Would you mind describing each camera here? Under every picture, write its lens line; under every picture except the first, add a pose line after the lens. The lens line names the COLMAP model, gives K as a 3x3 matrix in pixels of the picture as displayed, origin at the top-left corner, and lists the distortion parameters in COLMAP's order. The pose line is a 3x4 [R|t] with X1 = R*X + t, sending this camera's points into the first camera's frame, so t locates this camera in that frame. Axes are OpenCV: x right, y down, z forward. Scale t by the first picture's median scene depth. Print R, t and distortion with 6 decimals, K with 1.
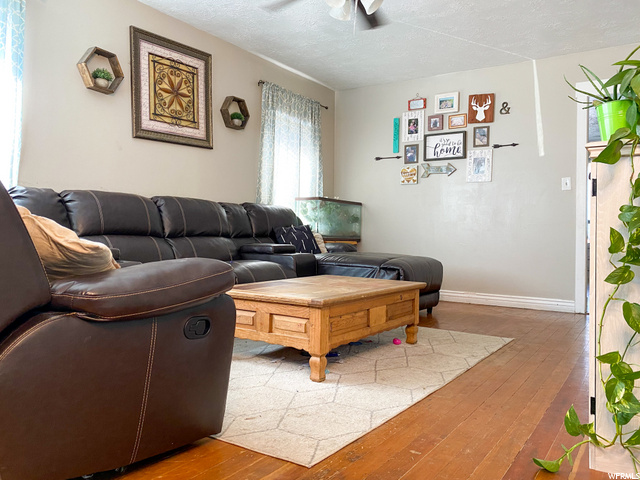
lens RADIAL K [[509.2, 0, 309.3], [0, 509.2, 240.5], [0, 0, 1]] dist [0.038139, -0.038876]
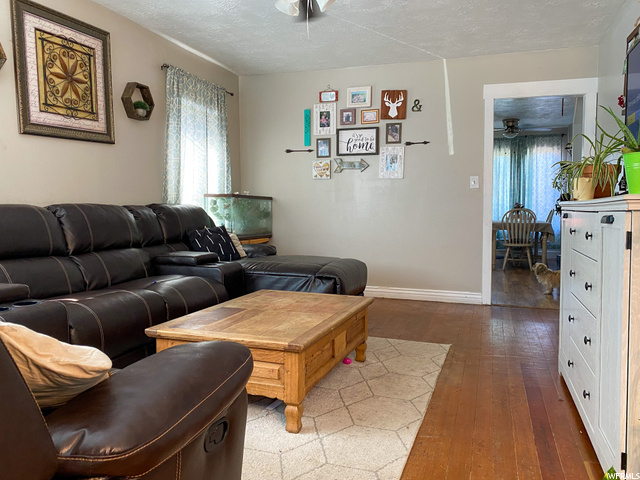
lens RADIAL K [[509.2, 0, 308.7], [0, 509.2, 240.8], [0, 0, 1]] dist [0.038139, -0.038876]
pose [[0.968862, -0.030570, 0.245707, -0.094666], [0.017993, 0.998418, 0.053268, -0.059348], [-0.246947, -0.047189, 0.967879, 0.077617]]
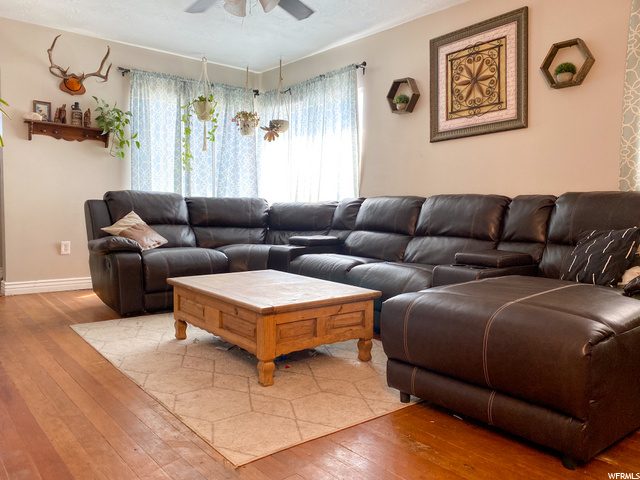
lens RADIAL K [[509.2, 0, 336.7], [0, 509.2, 235.4], [0, 0, 1]] dist [0.038139, -0.038876]
pose [[-0.261181, 0.047504, -0.964120, 0.688735], [-0.026647, 0.998053, 0.056395, -0.053198], [0.964922, 0.040420, -0.259406, 0.983368]]
